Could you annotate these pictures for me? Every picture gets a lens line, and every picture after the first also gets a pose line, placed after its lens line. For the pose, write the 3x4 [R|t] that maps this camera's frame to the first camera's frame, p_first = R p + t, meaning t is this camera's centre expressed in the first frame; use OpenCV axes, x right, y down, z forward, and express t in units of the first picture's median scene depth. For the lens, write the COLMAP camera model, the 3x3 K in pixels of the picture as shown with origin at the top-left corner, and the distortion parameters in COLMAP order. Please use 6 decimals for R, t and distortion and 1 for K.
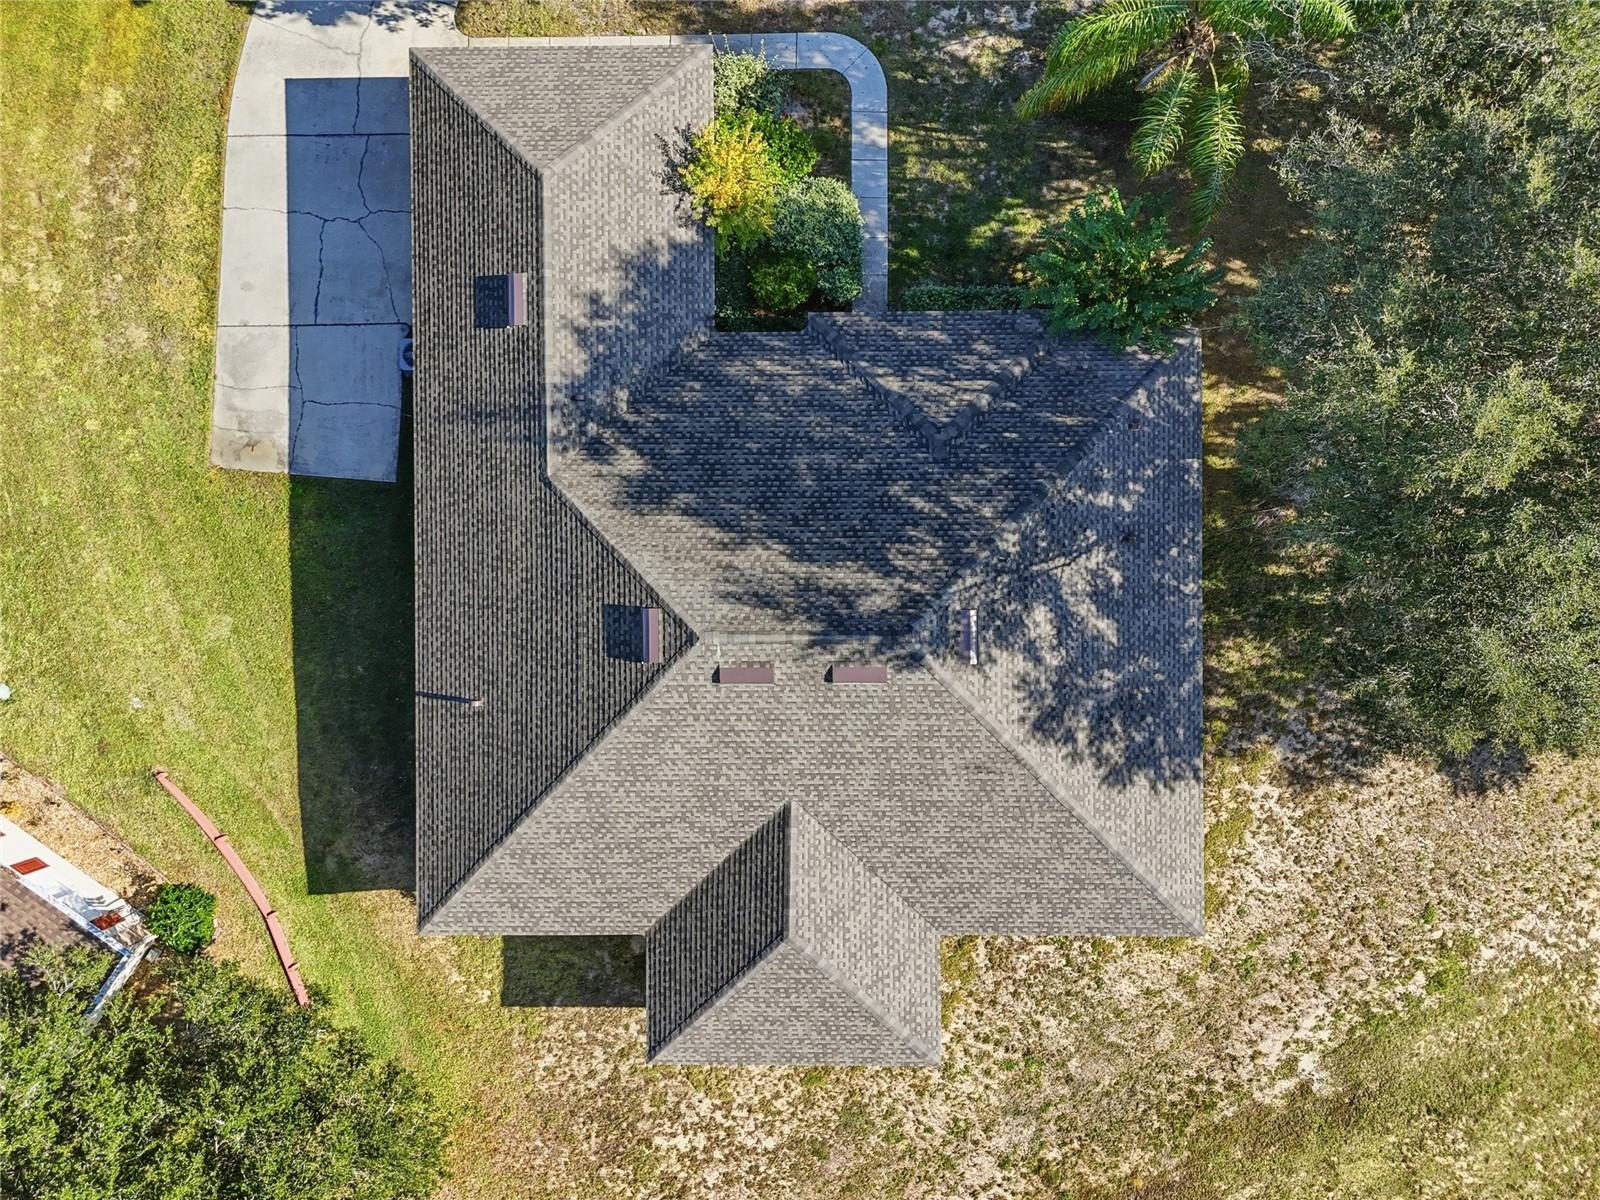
lens RADIAL K [[1196.9, 0, 800.0], [0, 1196.9, 600.0], [0, 0, 1]] dist [-0.001727, -0.003313]
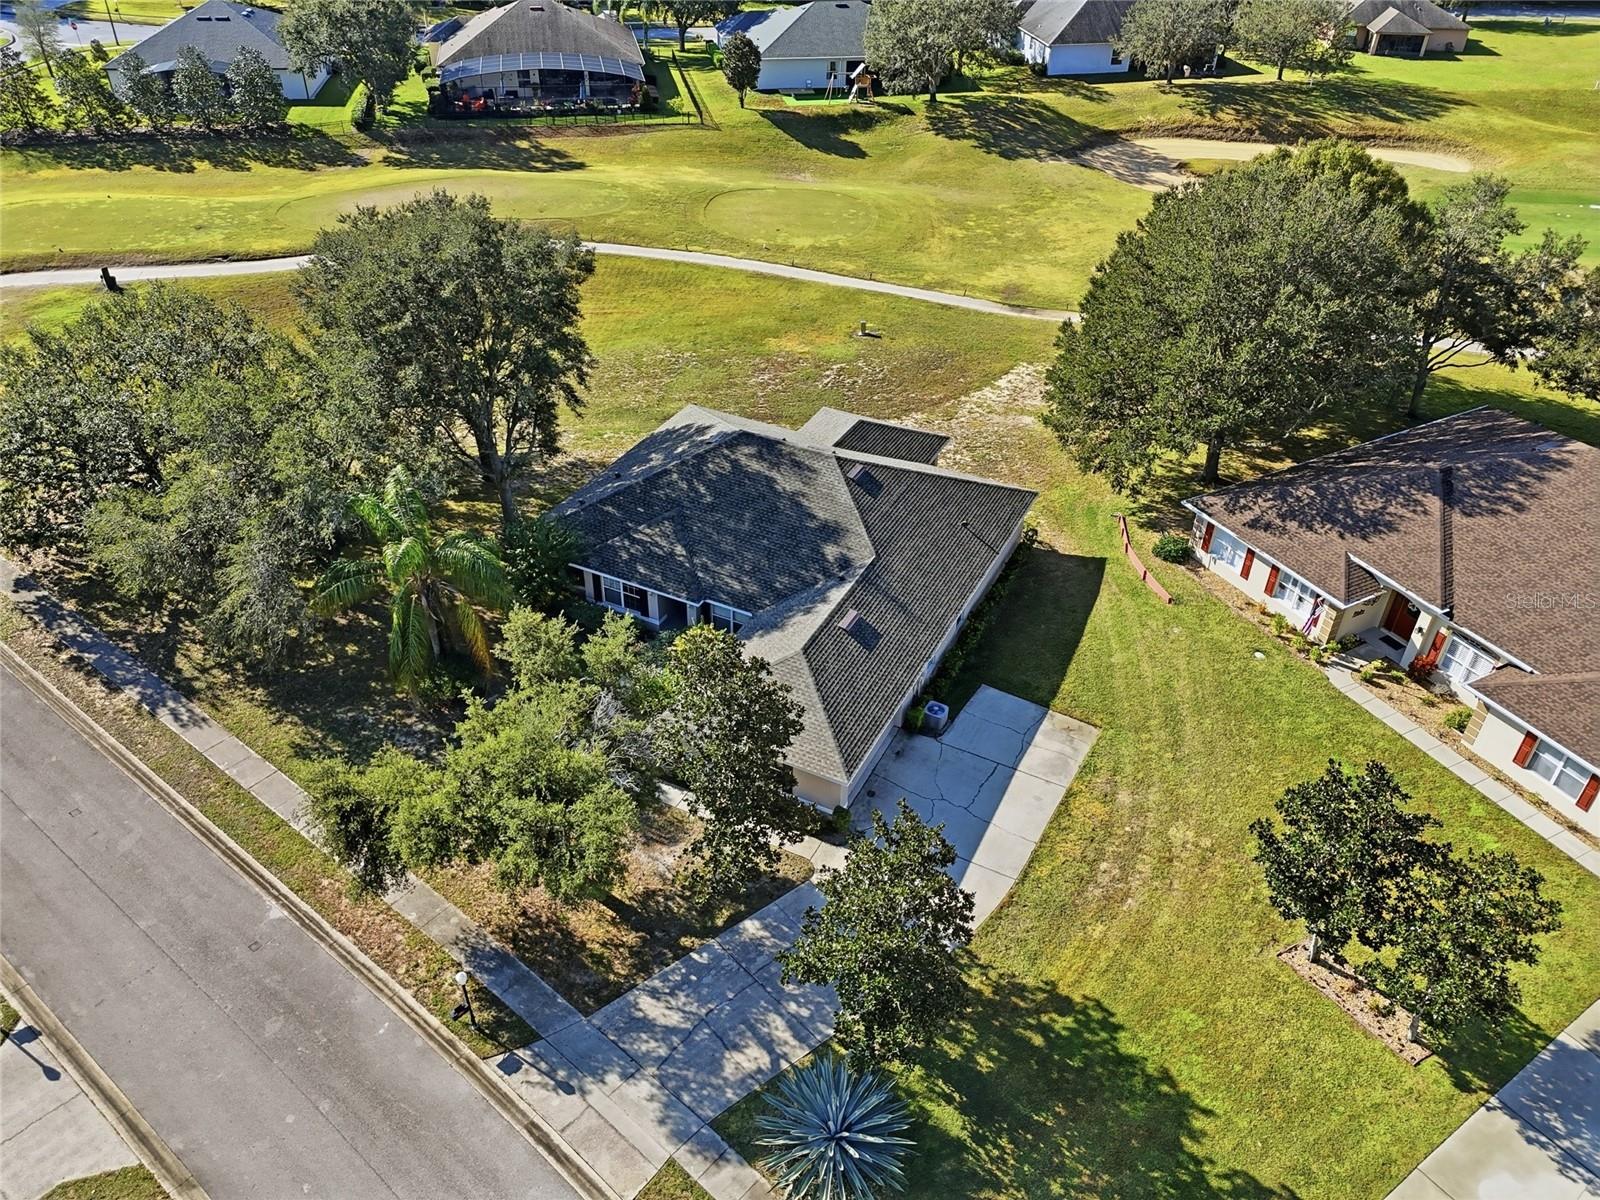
lens RADIAL K [[1196.9, 0, 800.0], [0, 1196.9, 600.0], [0, 0, 1]] dist [-0.001727, -0.003313]
pose [[-0.893247, -0.257859, 0.368263, -0.752716], [0.449493, -0.526944, 0.721309, -1.412989], [0.008058, 0.809839, 0.586597, 0.016215]]
